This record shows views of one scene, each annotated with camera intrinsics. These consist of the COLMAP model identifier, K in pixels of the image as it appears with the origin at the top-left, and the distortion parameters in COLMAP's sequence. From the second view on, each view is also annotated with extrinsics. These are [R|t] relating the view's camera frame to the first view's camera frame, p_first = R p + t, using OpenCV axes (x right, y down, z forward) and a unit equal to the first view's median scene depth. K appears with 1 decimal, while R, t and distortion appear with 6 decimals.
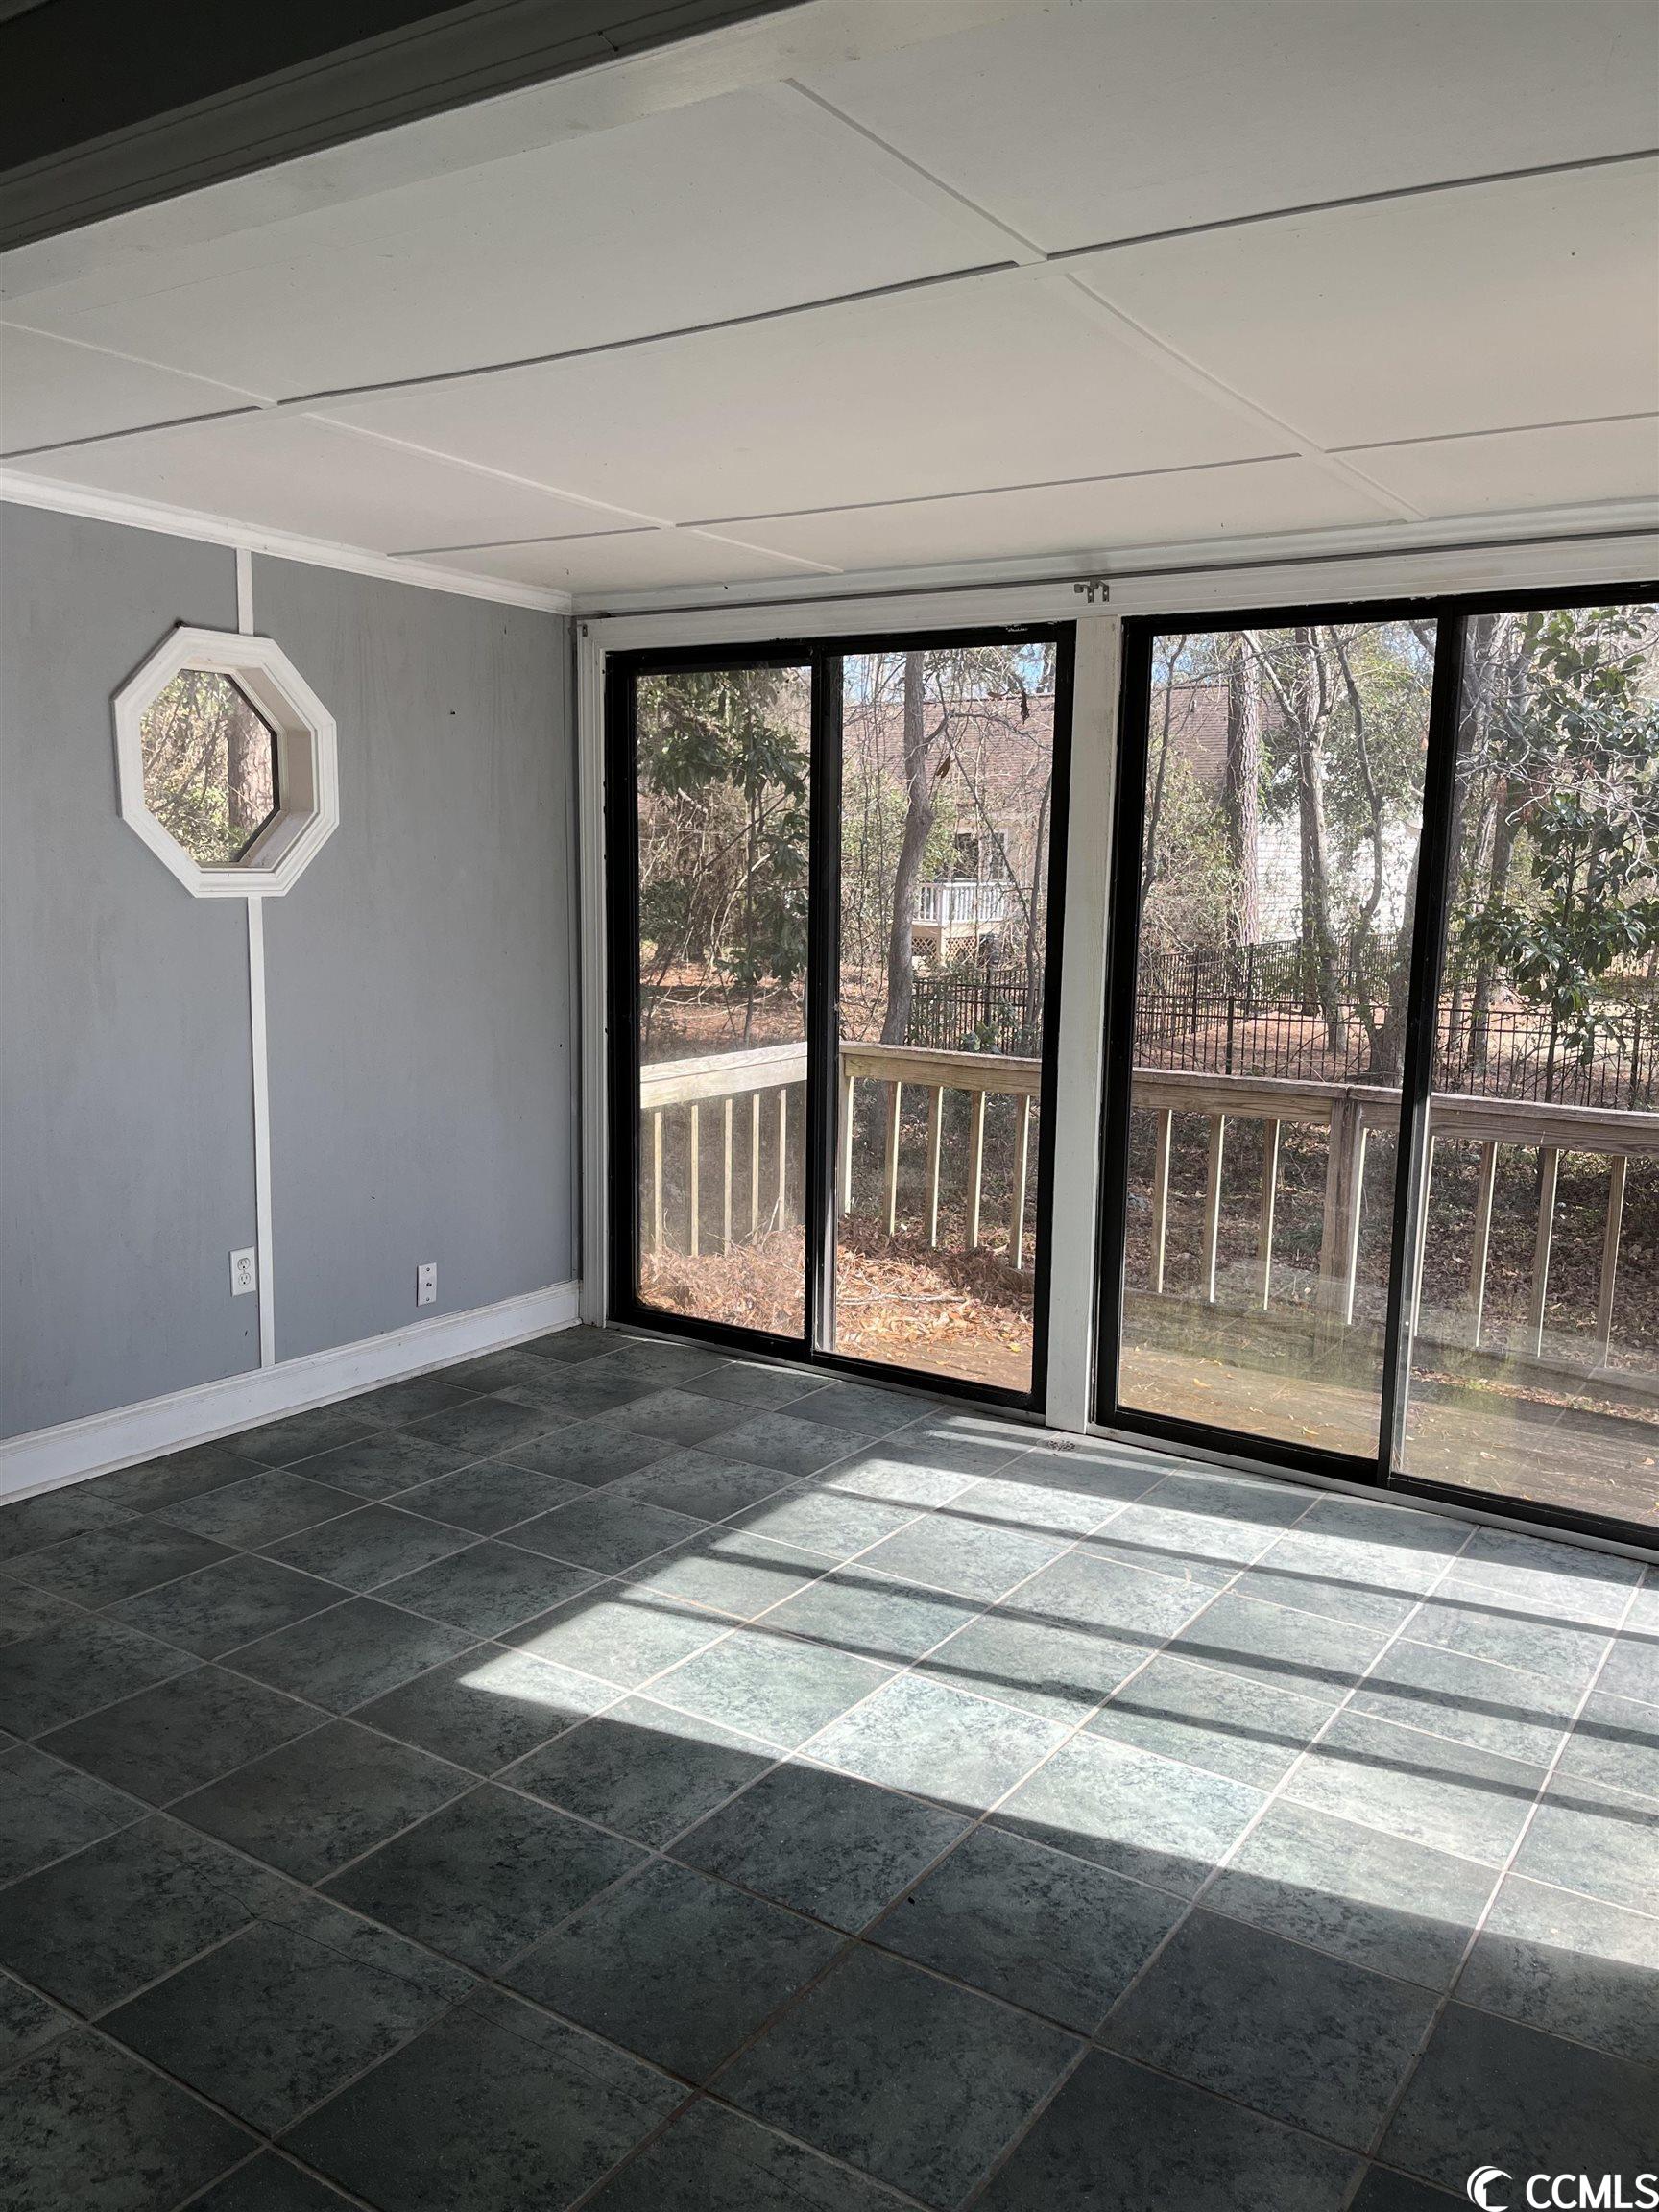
lens RADIAL K [[1700.7, 0, 827.0], [0, 1700.7, 1116.2], [0, 0, 1]] dist [0.066787, -0.081162]
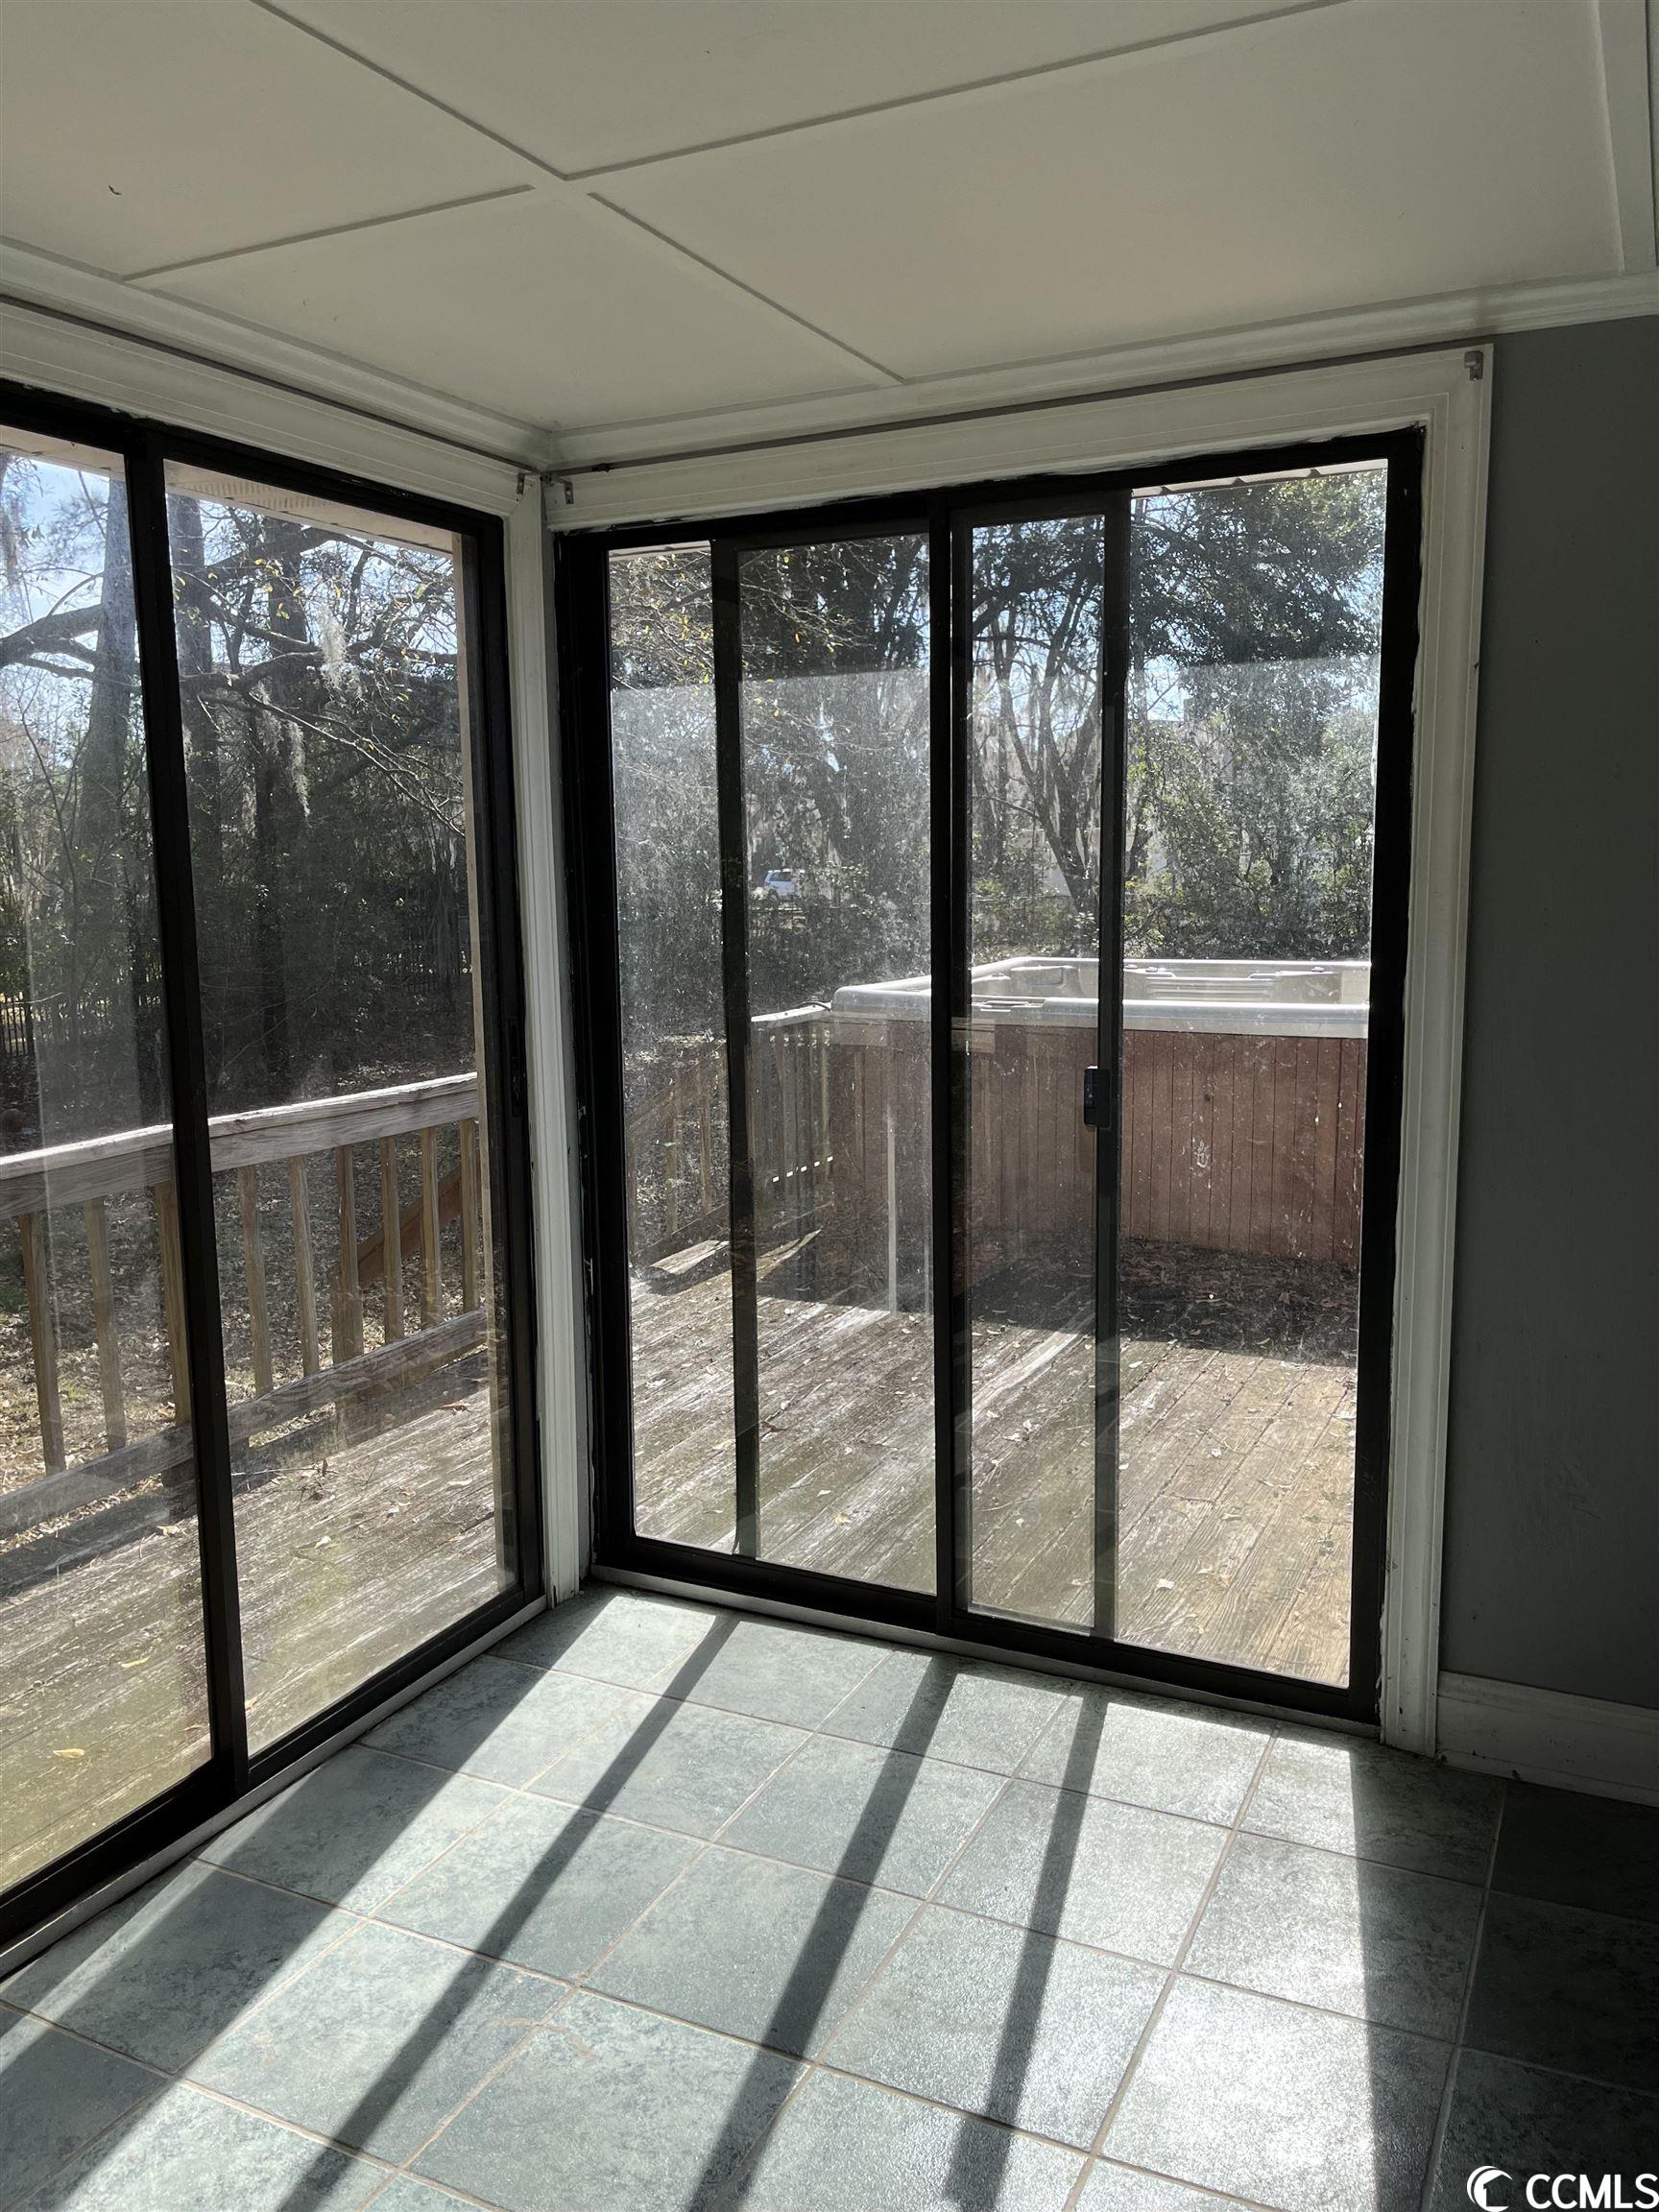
lens RADIAL K [[1700.7, 0, 826.8], [0, 1700.7, 1094.5], [0, 0, 1]] dist [0.066787, -0.081162]
pose [[-0.143428, -0.160983, 0.976480, -0.341947], [0.154349, 0.970969, 0.182746, -0.142580], [-0.977550, 0.176930, -0.114417, 0.893910]]
